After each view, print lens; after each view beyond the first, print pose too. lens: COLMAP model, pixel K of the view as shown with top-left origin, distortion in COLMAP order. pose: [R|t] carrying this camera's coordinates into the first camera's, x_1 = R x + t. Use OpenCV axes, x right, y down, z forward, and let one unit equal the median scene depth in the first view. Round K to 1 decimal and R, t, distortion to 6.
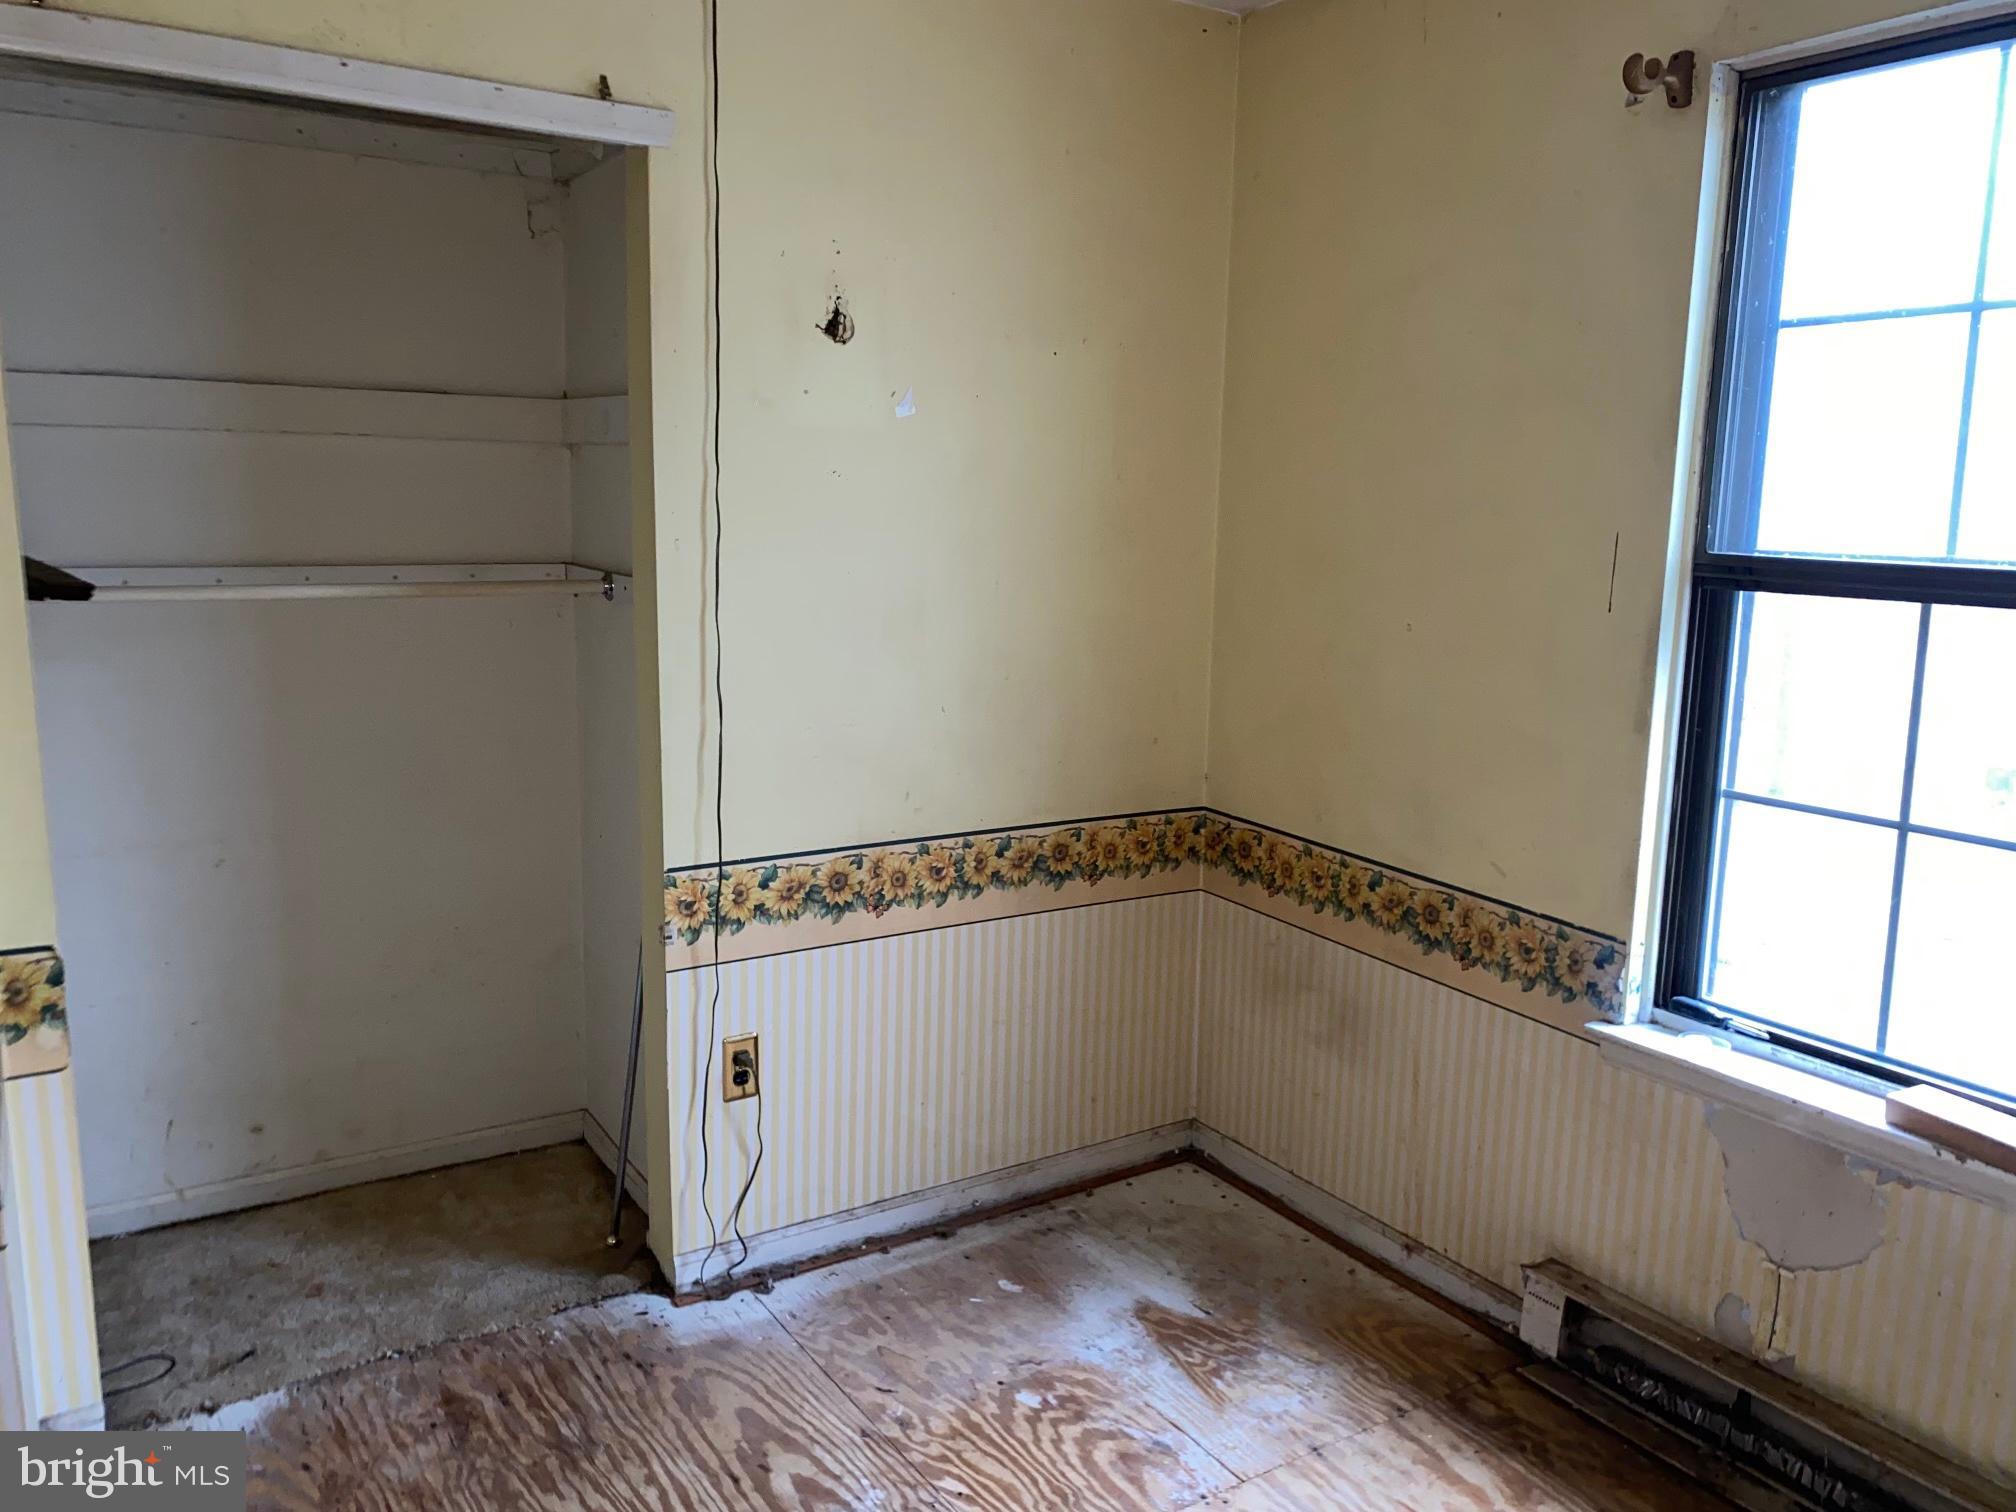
lens RADIAL K [[1538.9, 0, 1014.5], [0, 1538.9, 758.1], [0, 0, 1]] dist [0.028890, -0.022169]
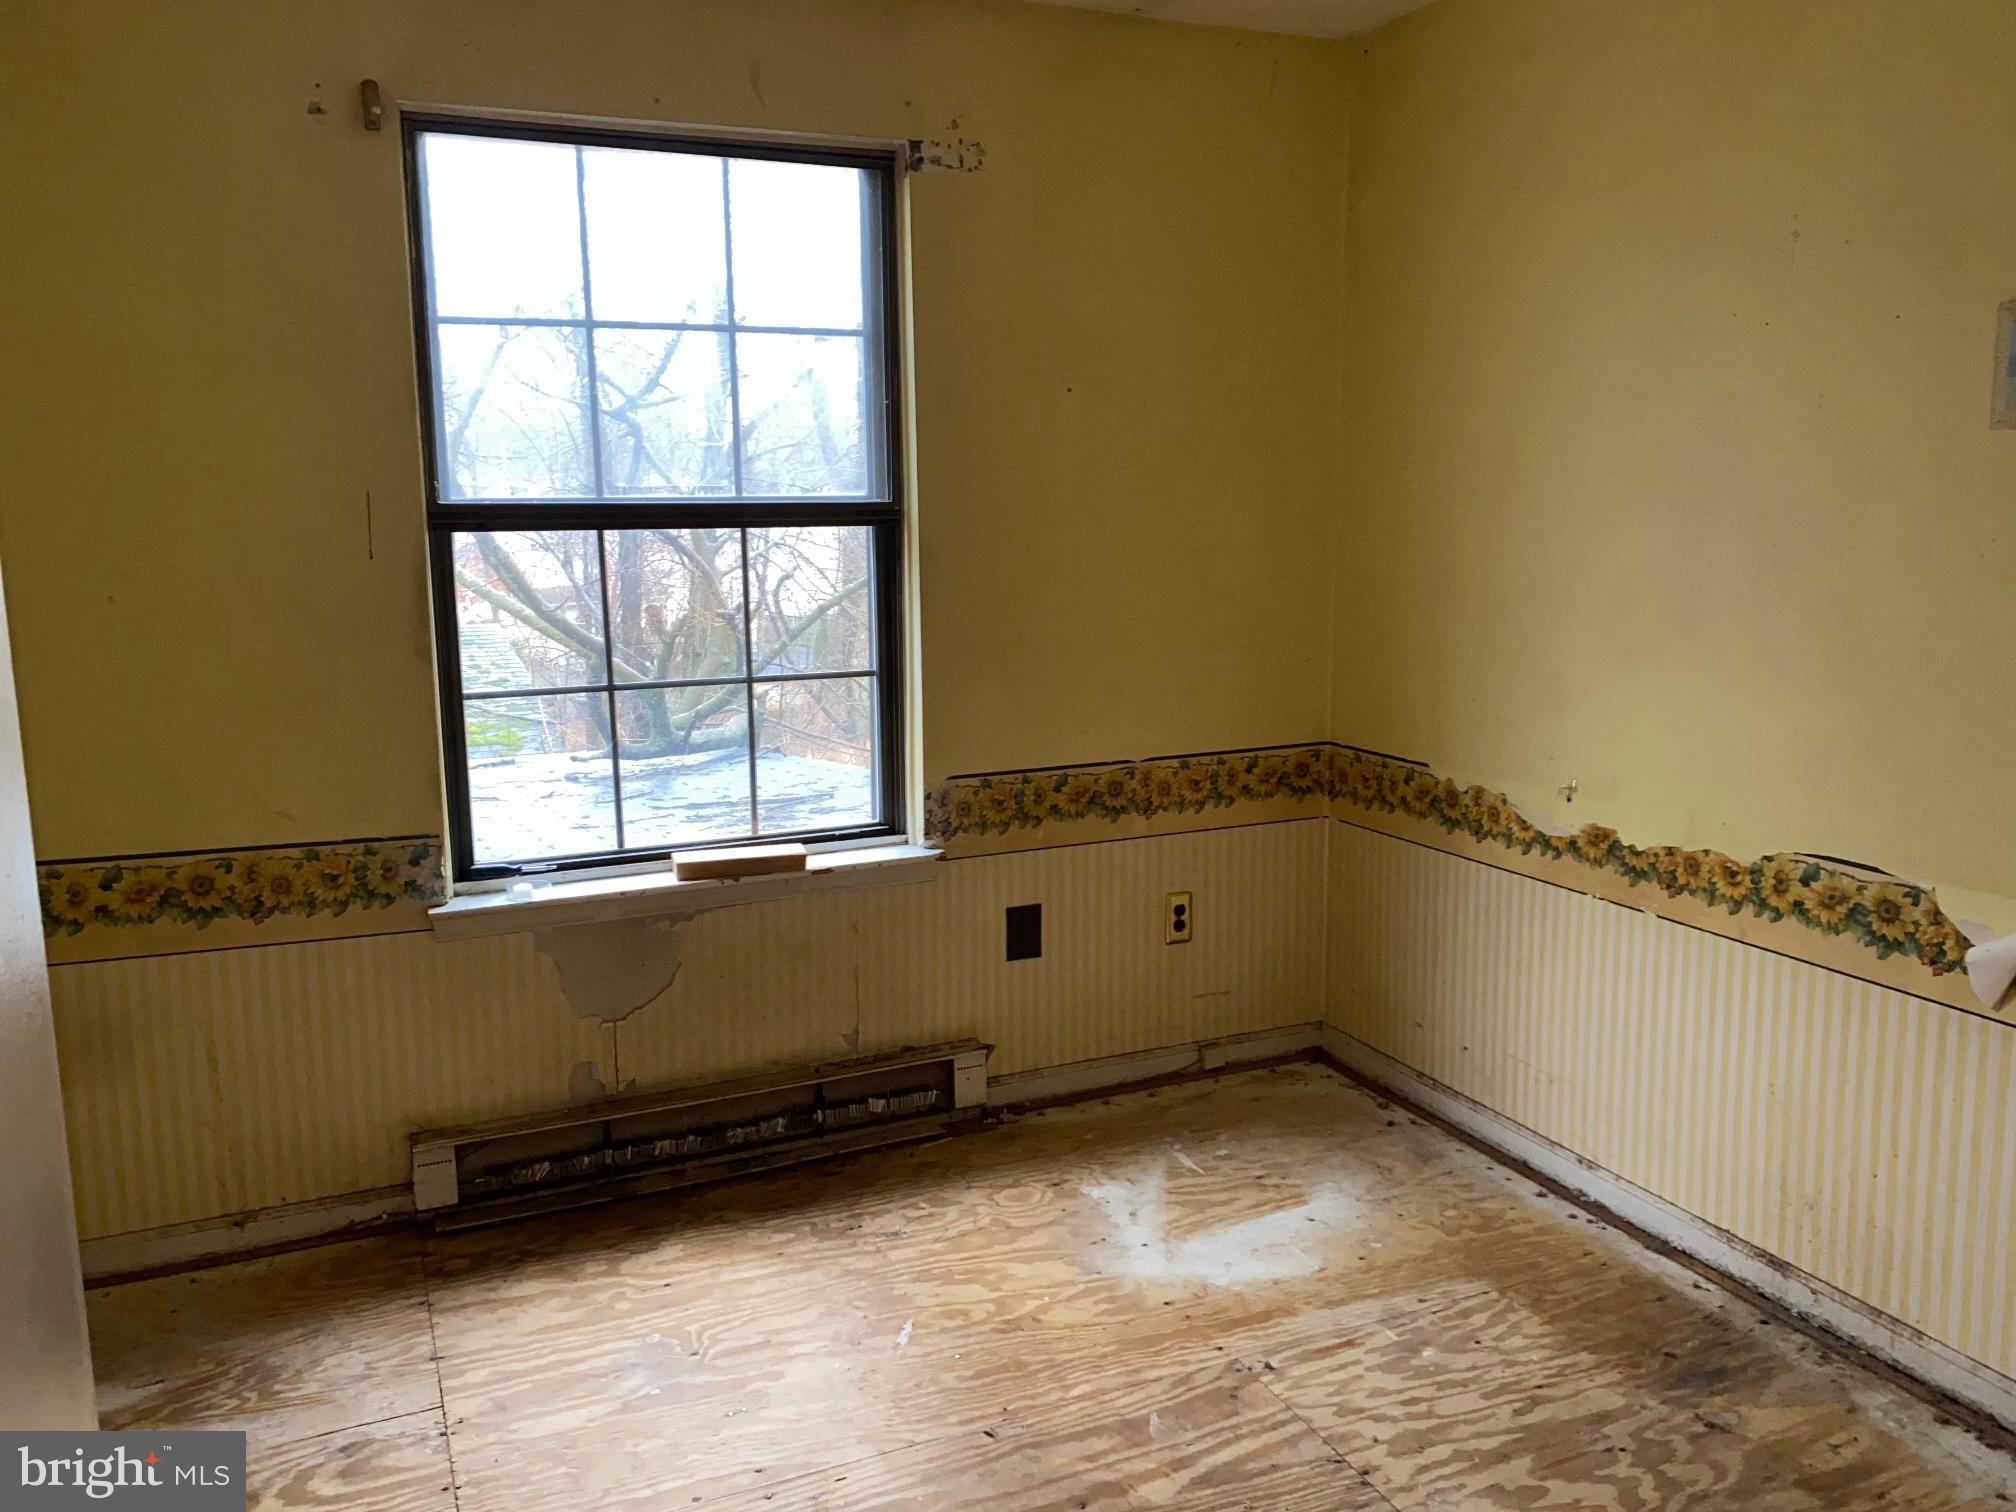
lens RADIAL K [[1564.6, 0, 1009.0], [0, 1564.6, 744.3], [0, 0, 1]] dist [0.027113, -0.015029]
pose [[0.153694, -0.189539, 0.969770, -0.698470], [0.178697, 0.970580, 0.161377, -0.065385], [-0.971826, 0.148492, 0.183042, 0.347223]]
